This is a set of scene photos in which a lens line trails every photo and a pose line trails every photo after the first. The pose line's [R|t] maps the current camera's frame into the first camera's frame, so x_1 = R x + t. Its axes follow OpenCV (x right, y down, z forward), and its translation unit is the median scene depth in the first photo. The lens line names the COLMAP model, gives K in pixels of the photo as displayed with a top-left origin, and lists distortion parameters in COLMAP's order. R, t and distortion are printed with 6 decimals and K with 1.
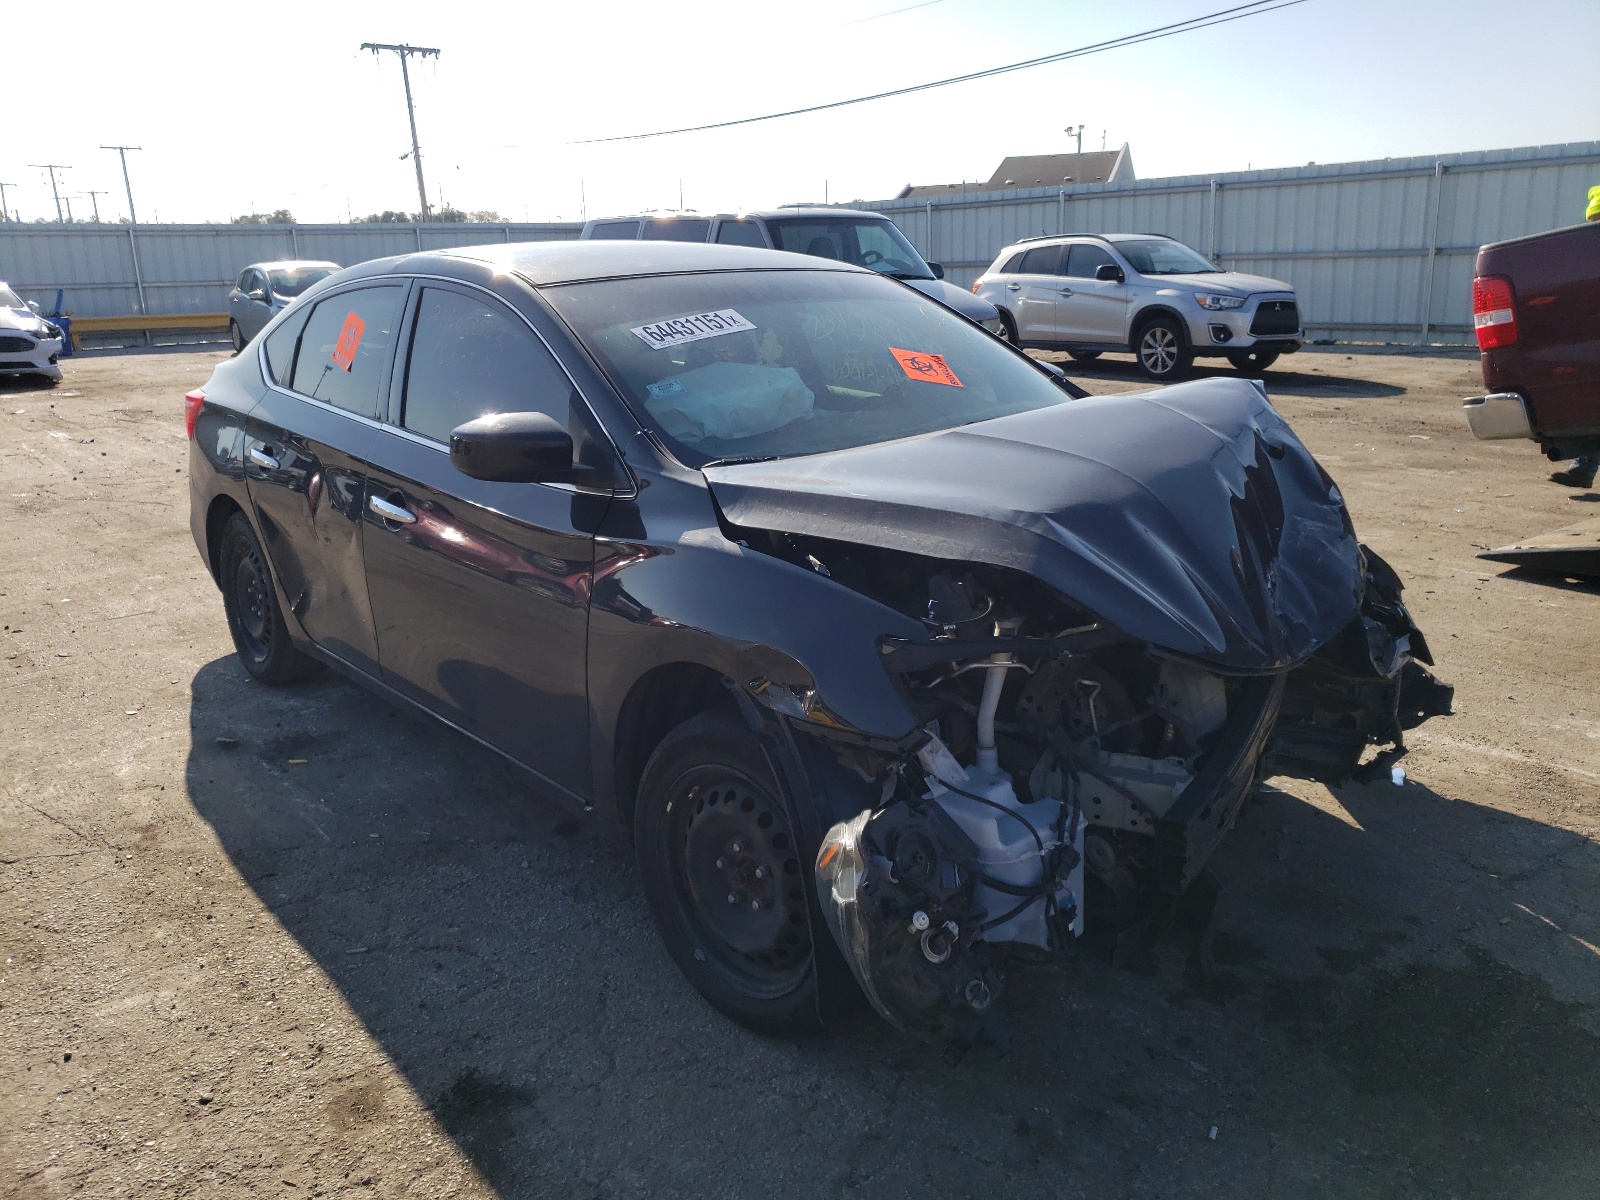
lens RADIAL K [[1269.2, 0, 775.8], [0, 1269.2, 593.8], [0, 0, 1]] dist [-0.044620, 0.099460]
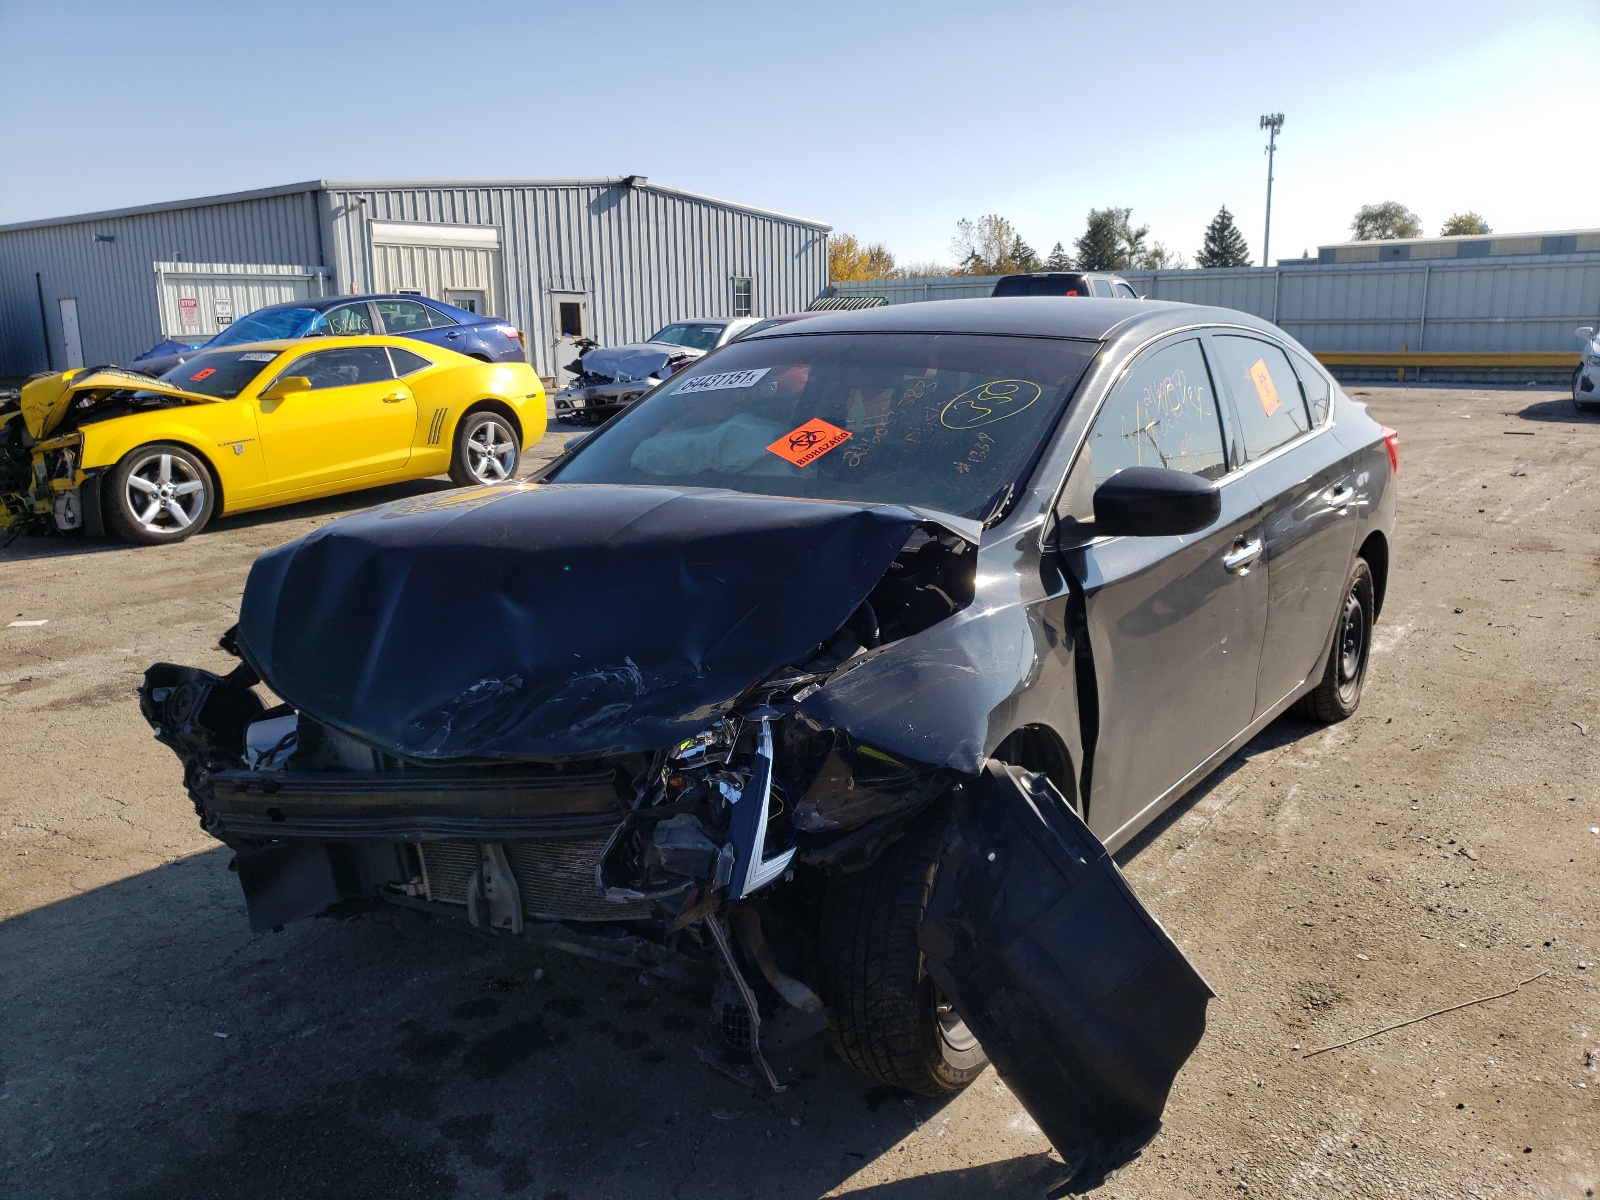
lens RADIAL K [[1294.6, 0, 745.4], [0, 1294.6, 608.5], [0, 0, 1]] dist [-0.056489, 0.063578]
pose [[0.166318, 0.235645, -0.957502, 0.237776], [-0.239079, 0.951690, 0.192686, -0.052763], [0.956650, 0.196871, 0.214621, 0.174615]]
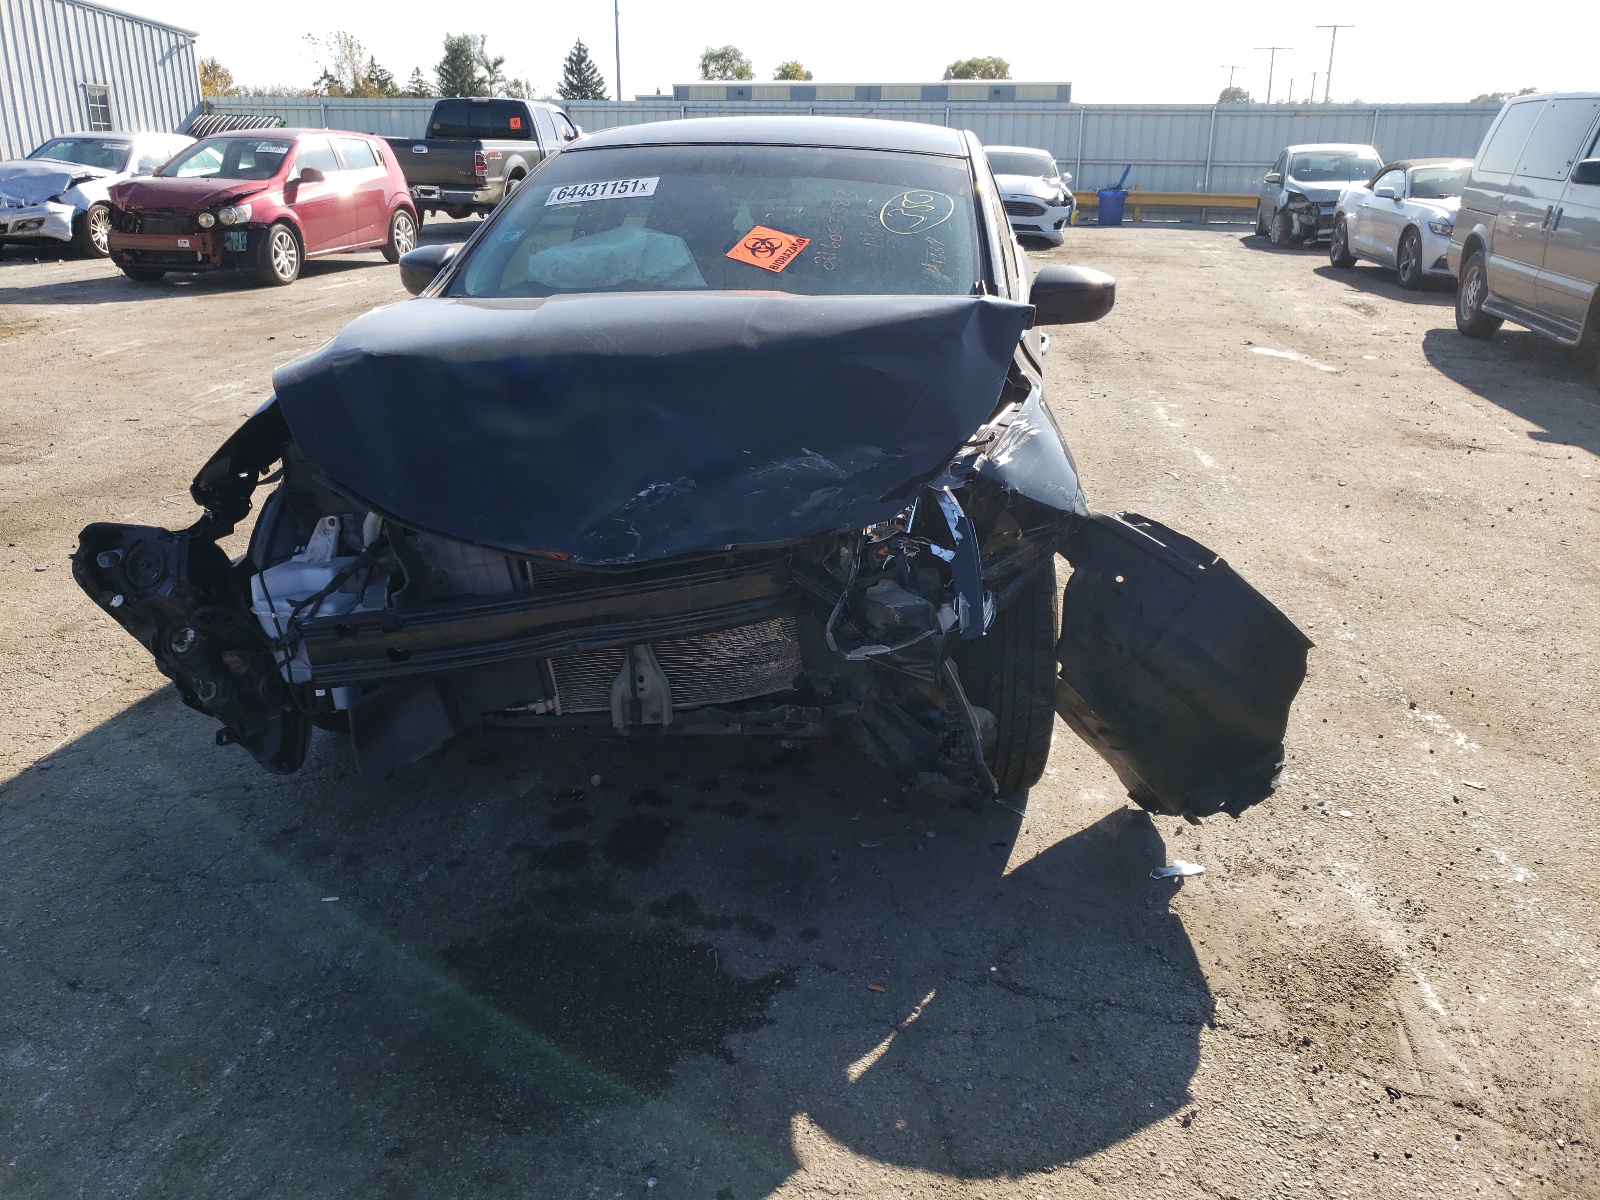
lens RADIAL K [[1269.2, 0, 775.8], [0, 1269.2, 593.8], [0, 0, 1]] dist [-0.044620, 0.099460]
pose [[0.612632, 0.292770, -0.734144, 0.212118], [-0.229753, 0.954720, 0.189008, -0.024842], [0.756238, 0.052880, 0.652157, 0.080786]]
